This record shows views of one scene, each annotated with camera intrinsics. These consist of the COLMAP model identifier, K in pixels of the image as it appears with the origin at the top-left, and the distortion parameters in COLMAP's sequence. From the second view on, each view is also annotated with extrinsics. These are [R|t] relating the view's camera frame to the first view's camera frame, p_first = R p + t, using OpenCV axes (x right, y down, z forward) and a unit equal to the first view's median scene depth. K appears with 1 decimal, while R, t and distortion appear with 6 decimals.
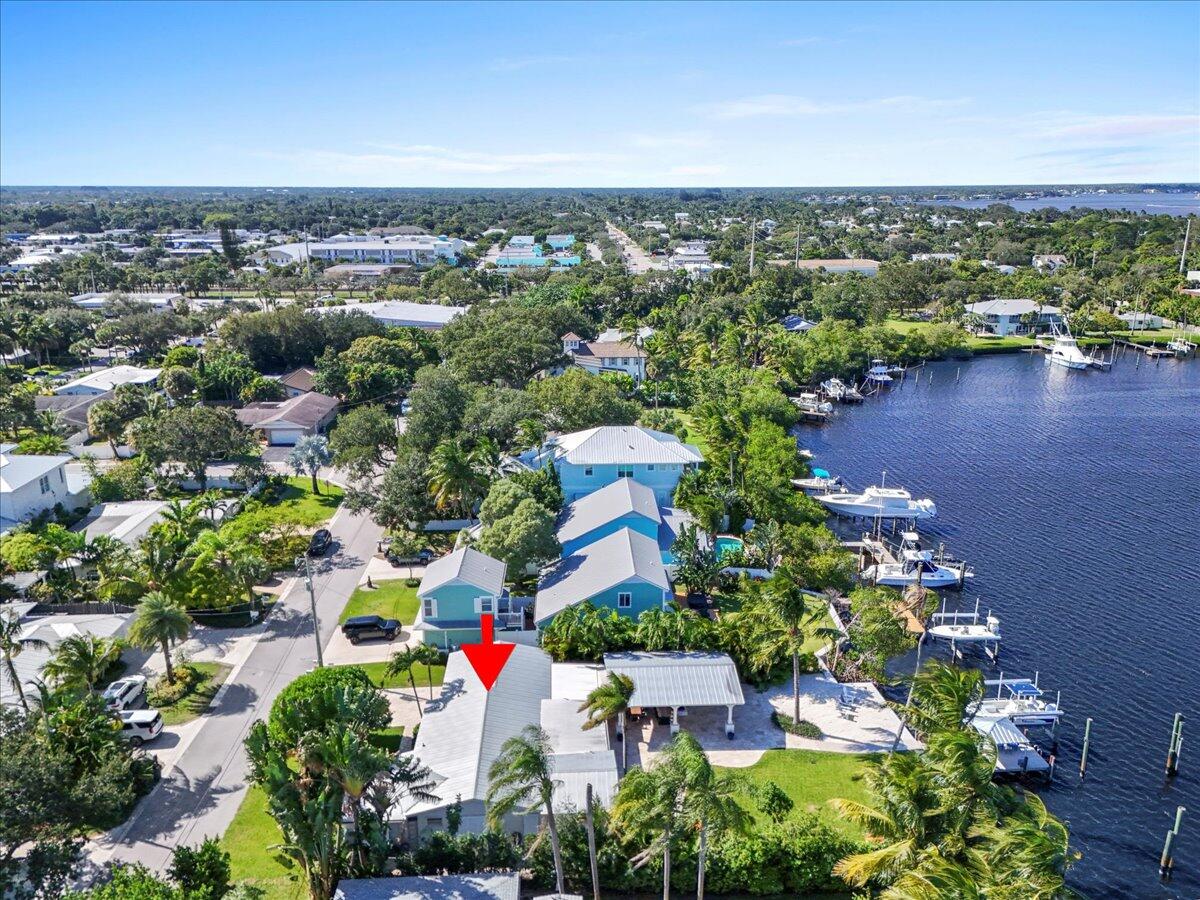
lens RADIAL K [[865.9, 0, 600.0], [0, 865.9, 450.0], [0, 0, 1]] dist [0.018772, 0.001001]
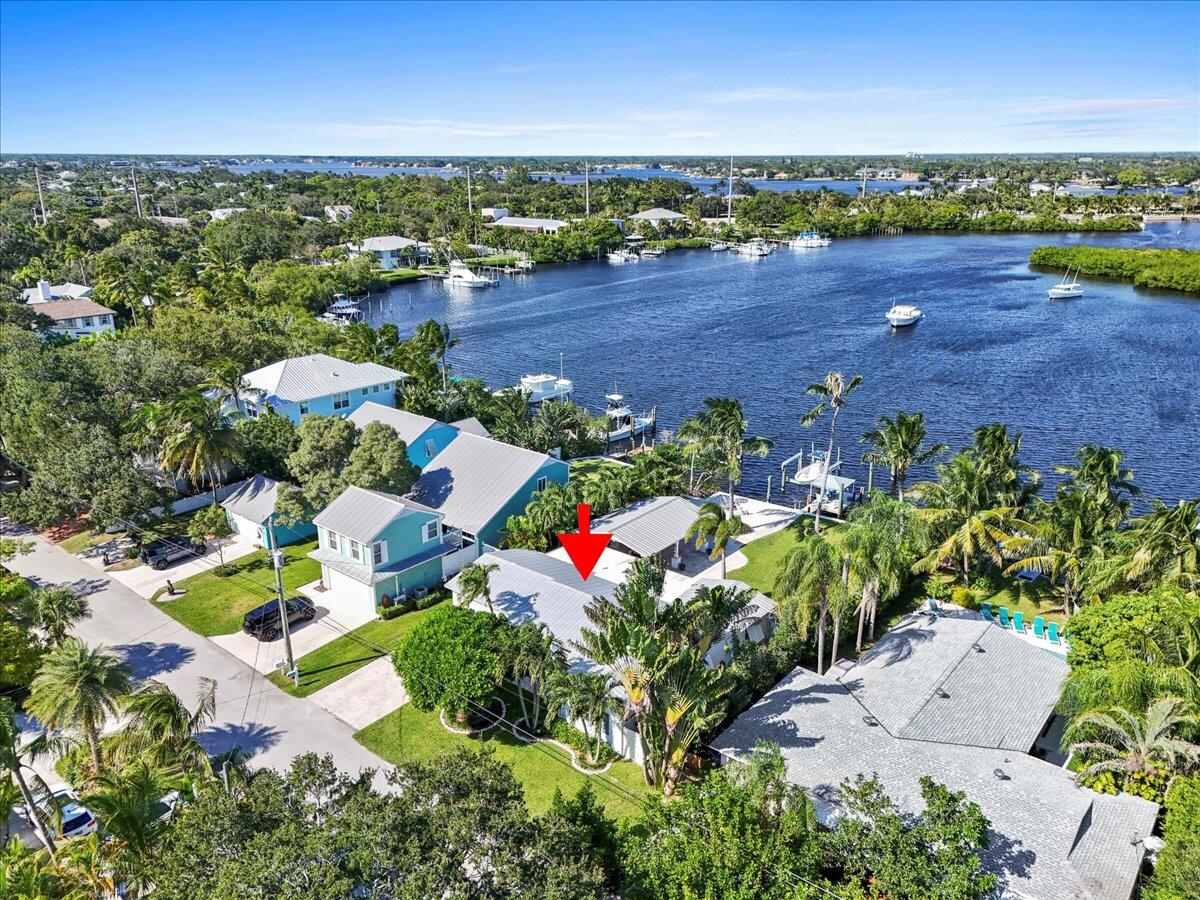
lens RADIAL K [[865.9, 0, 600.0], [0, 865.9, 450.0], [0, 0, 1]] dist [0.018772, 0.001001]
pose [[0.667782, -0.229902, 0.707963, -0.213389], [0.204238, 0.971196, 0.122738, 0.009110], [-0.715789, 0.062631, 0.695502, 0.090042]]
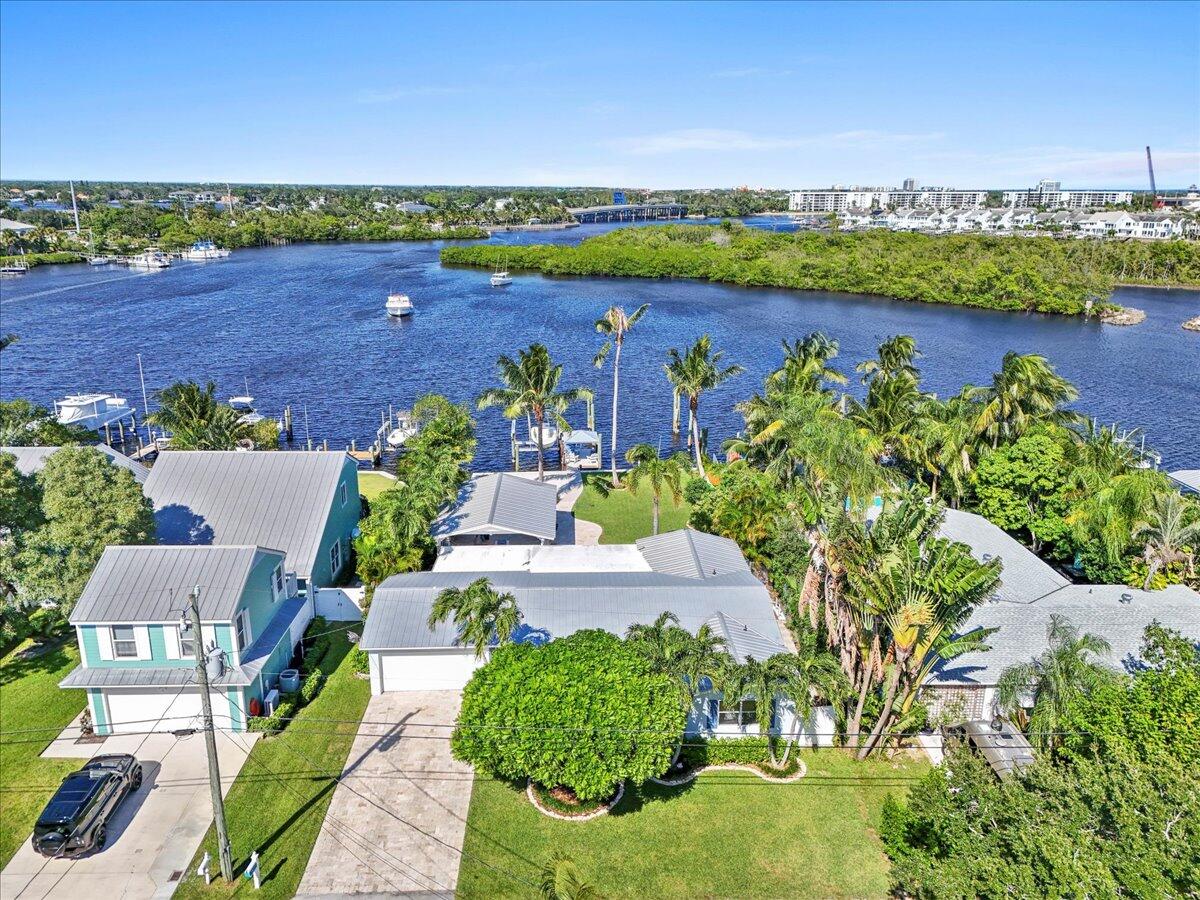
lens RADIAL K [[842.5, 0, 600.0], [0, 842.5, 450.0], [0, 0, 1]] dist [0.008252, 0.004588]
pose [[0.011029, -0.287944, 0.957584, -0.220145], [0.259108, 0.925756, 0.275389, -0.000053], [-0.965785, 0.245080, 0.084819, 0.241539]]
